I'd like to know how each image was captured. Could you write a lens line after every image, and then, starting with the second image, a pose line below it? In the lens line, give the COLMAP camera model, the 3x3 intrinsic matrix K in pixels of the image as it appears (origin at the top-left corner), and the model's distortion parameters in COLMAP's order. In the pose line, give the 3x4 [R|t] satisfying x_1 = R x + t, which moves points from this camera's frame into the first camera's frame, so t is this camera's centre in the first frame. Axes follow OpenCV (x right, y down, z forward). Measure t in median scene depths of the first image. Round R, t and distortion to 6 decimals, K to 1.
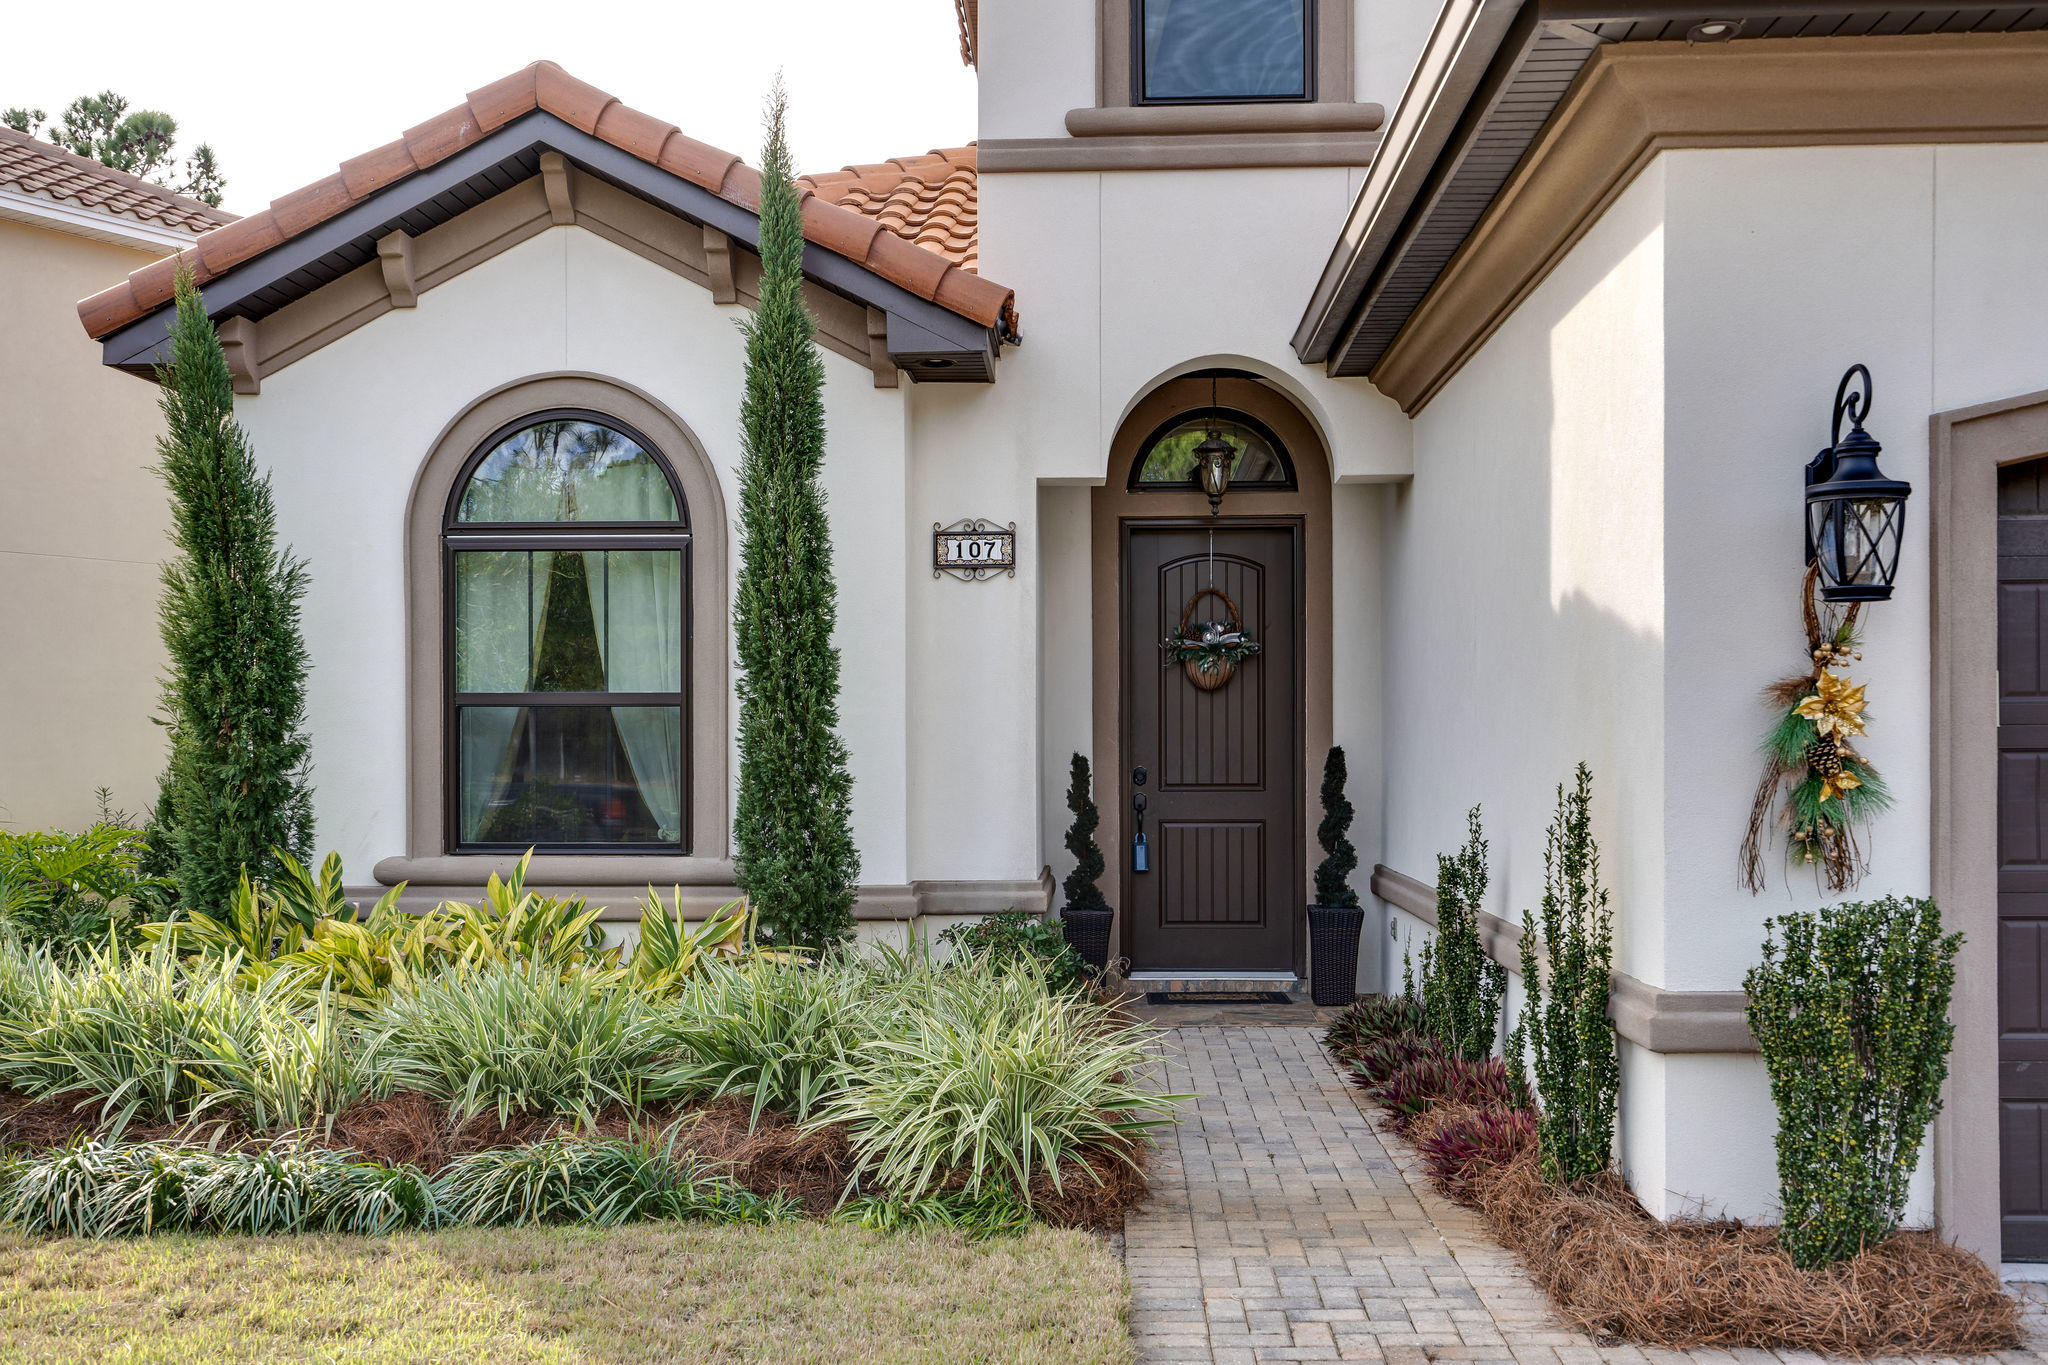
lens RADIAL K [[2039.3, 0, 1023.6], [0, 2039.3, 731.8], [0, 0, 1]] dist [-0.057376, -0.000458]
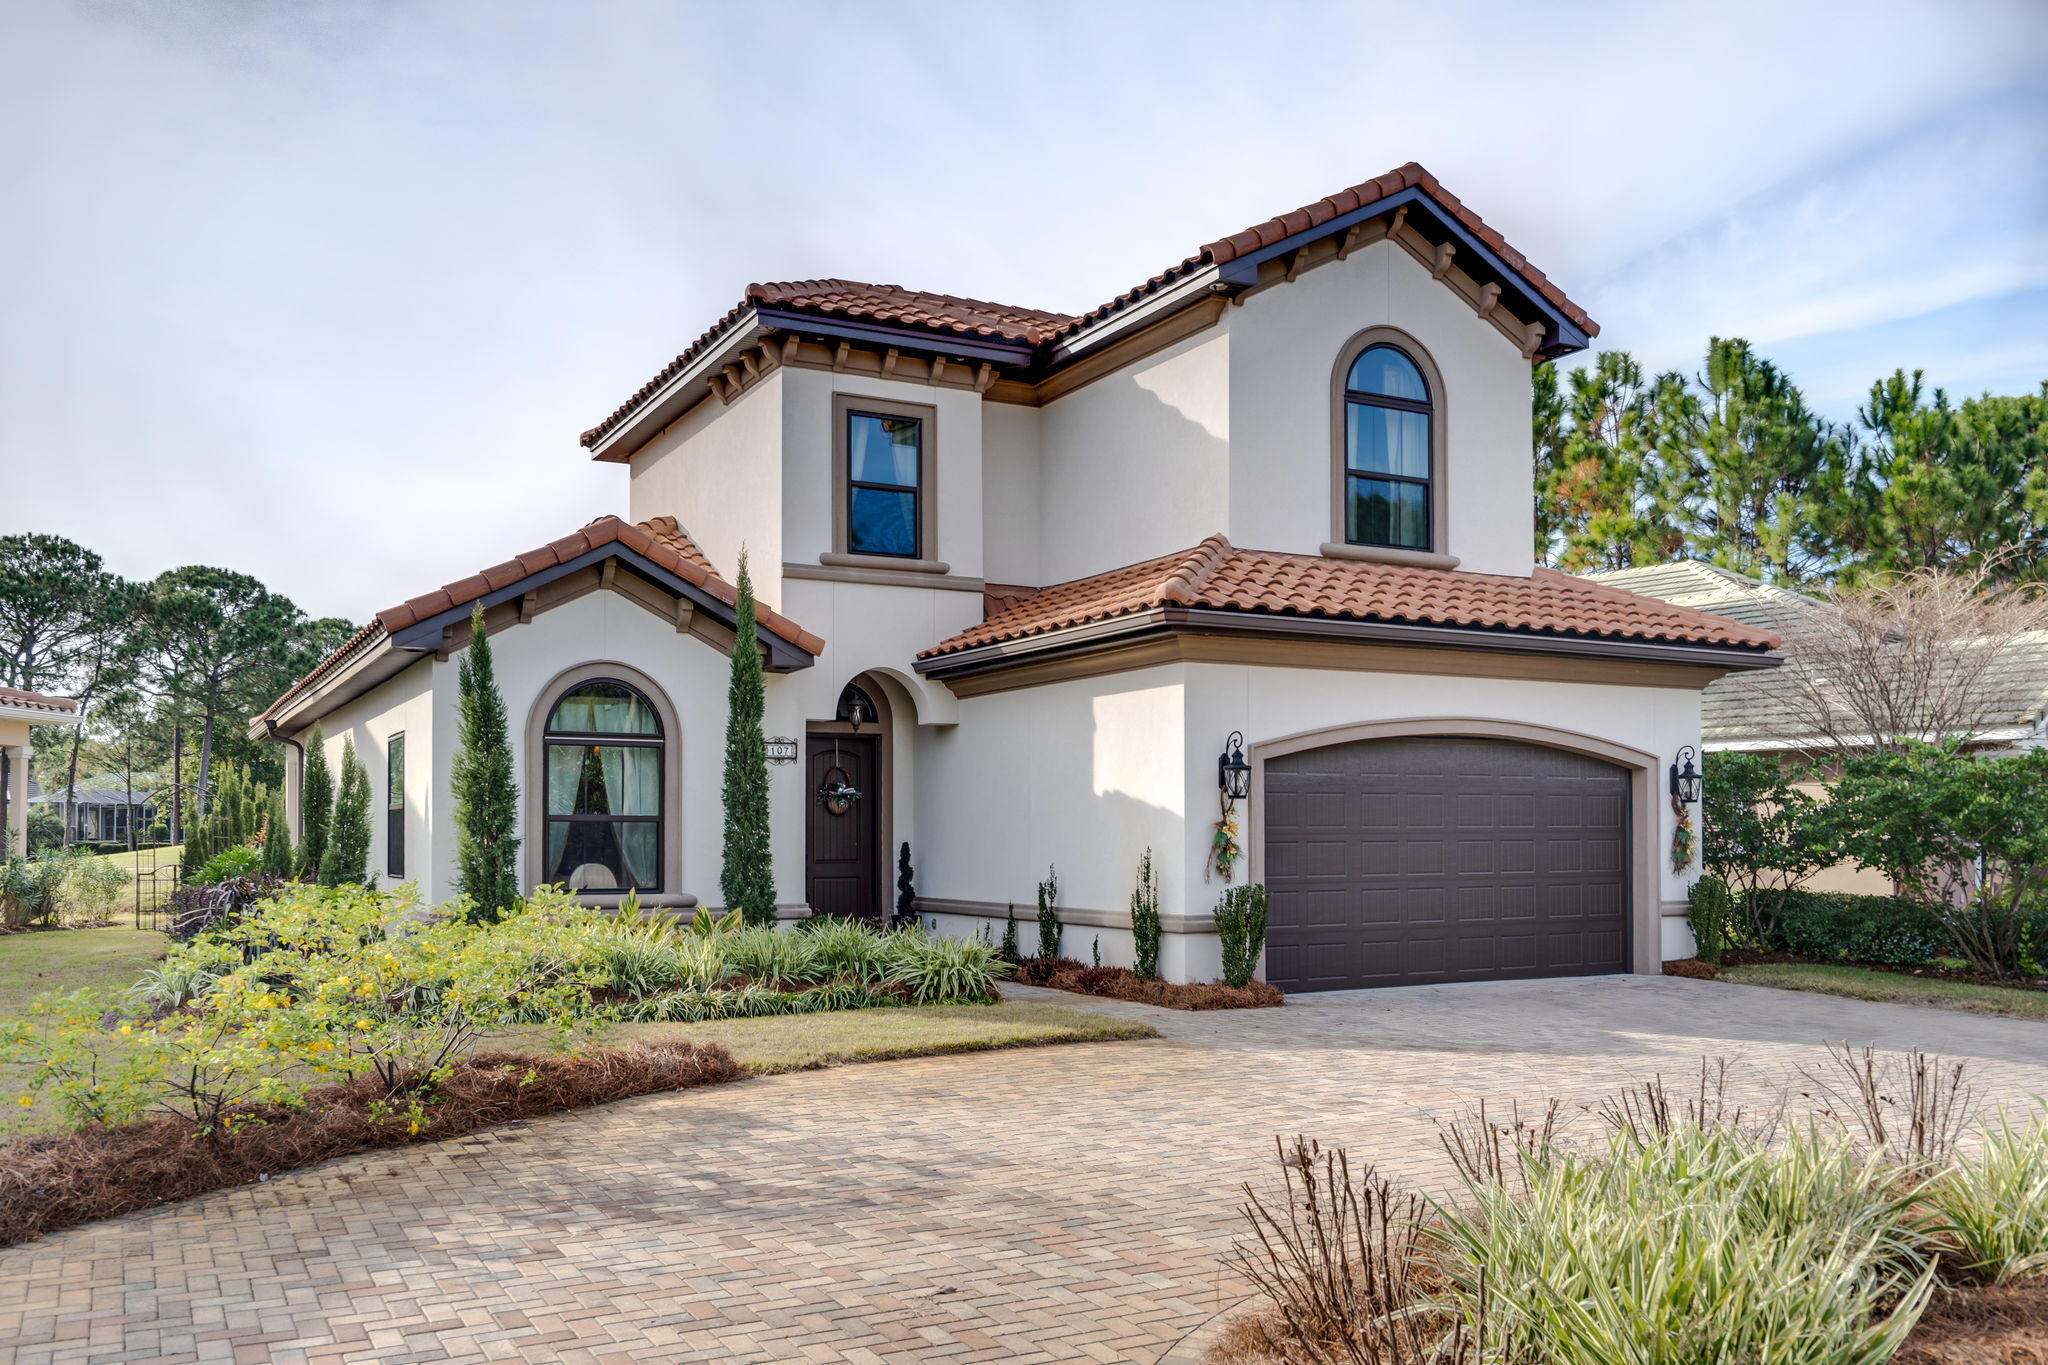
lens RADIAL K [[1846.6, 0, 989.6], [0, 1846.6, 669.5], [0, 0, 1]] dist [0.005045, -0.001746]
pose [[0.856691, 0.050508, 0.513352, -0.865099], [-0.004320, 0.995862, -0.090772, 0.001929], [-0.515812, 0.075546, 0.853364, -0.819359]]
